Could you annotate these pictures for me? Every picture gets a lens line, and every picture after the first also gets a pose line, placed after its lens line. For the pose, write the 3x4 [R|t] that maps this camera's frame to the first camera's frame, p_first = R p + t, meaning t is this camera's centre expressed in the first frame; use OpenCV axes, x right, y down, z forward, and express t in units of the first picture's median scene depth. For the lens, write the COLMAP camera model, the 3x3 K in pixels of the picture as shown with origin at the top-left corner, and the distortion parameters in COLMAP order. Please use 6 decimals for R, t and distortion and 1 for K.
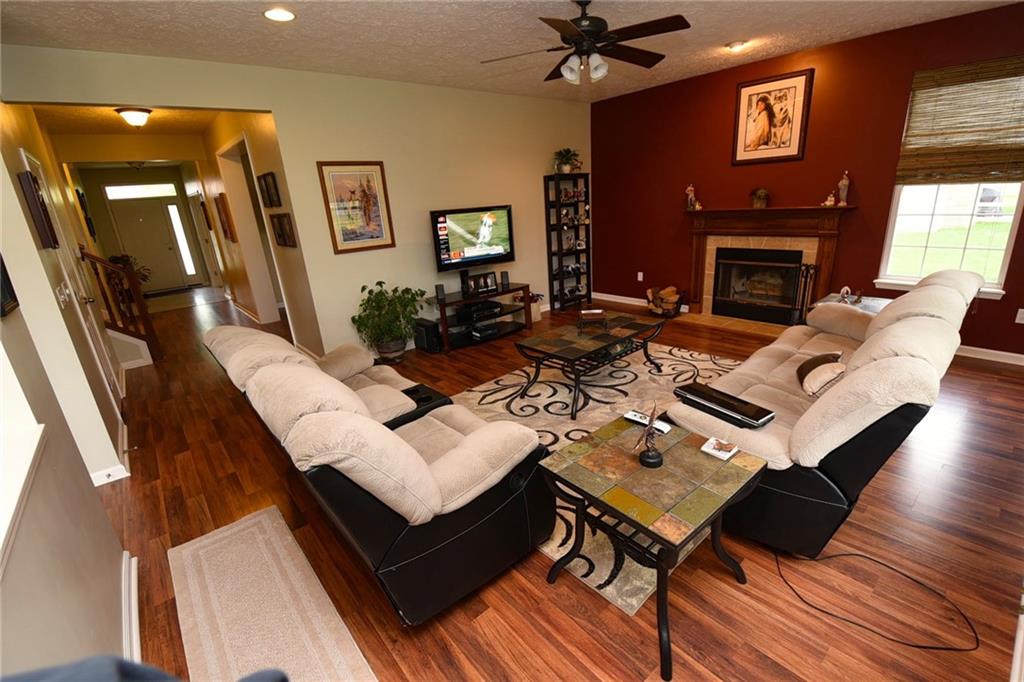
lens RADIAL K [[448.0, 0, 524.1], [0, 448.0, 349.6], [0, 0, 1]] dist [0.015894, -0.020564]
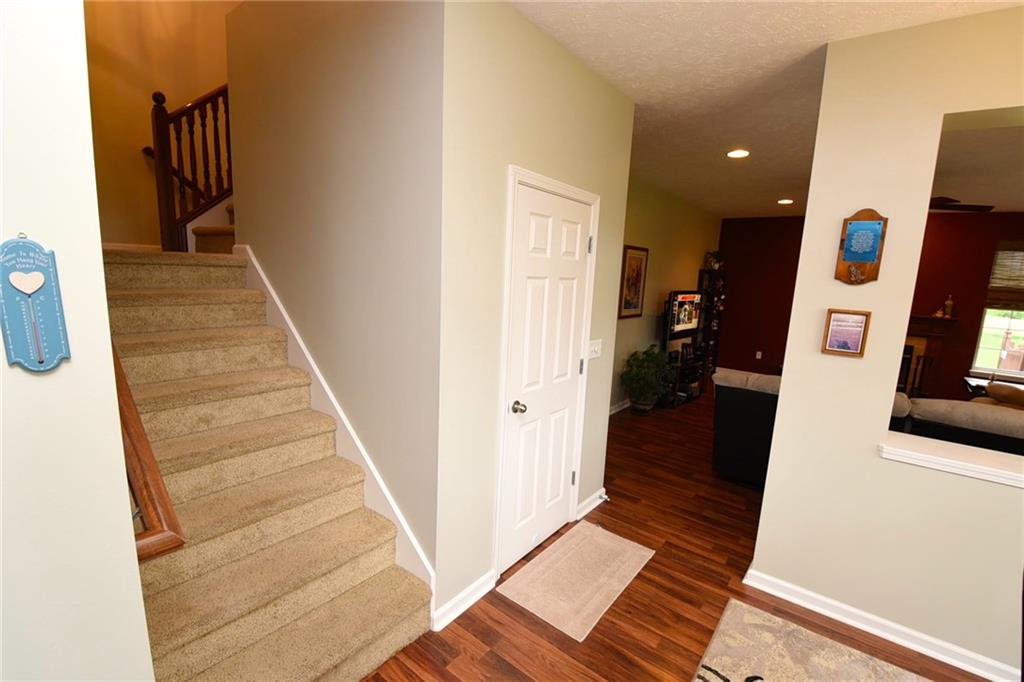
lens RADIAL K [[448.0, 0, 524.1], [0, 448.0, 349.6], [0, 0, 1]] dist [0.015894, -0.020564]
pose [[0.974652, 0.073383, 0.211347, -0.889620], [-0.038871, 0.985852, -0.163047, 0.068709], [-0.220322, 0.150699, 0.963716, -0.075888]]
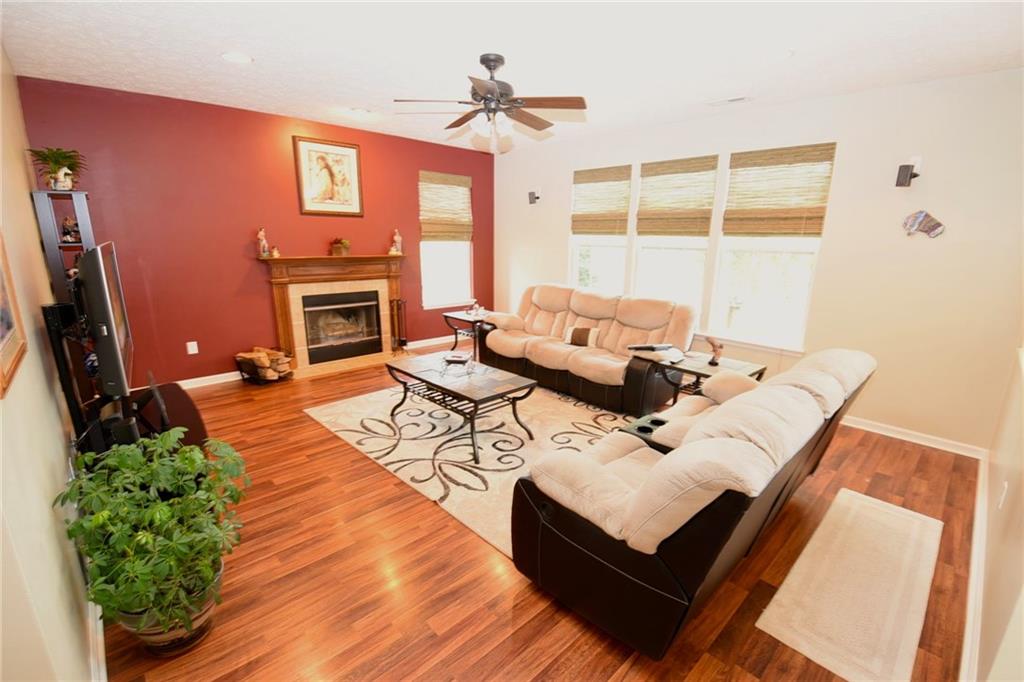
lens RADIAL K [[448.0, 0, 524.1], [0, 448.0, 349.6], [0, 0, 1]] dist [0.015894, -0.020564]
pose [[-0.047480, -0.185523, 0.981492, -0.660217], [0.308438, 0.931859, 0.191062, -0.187845], [-0.950059, 0.311801, 0.012978, 0.683941]]
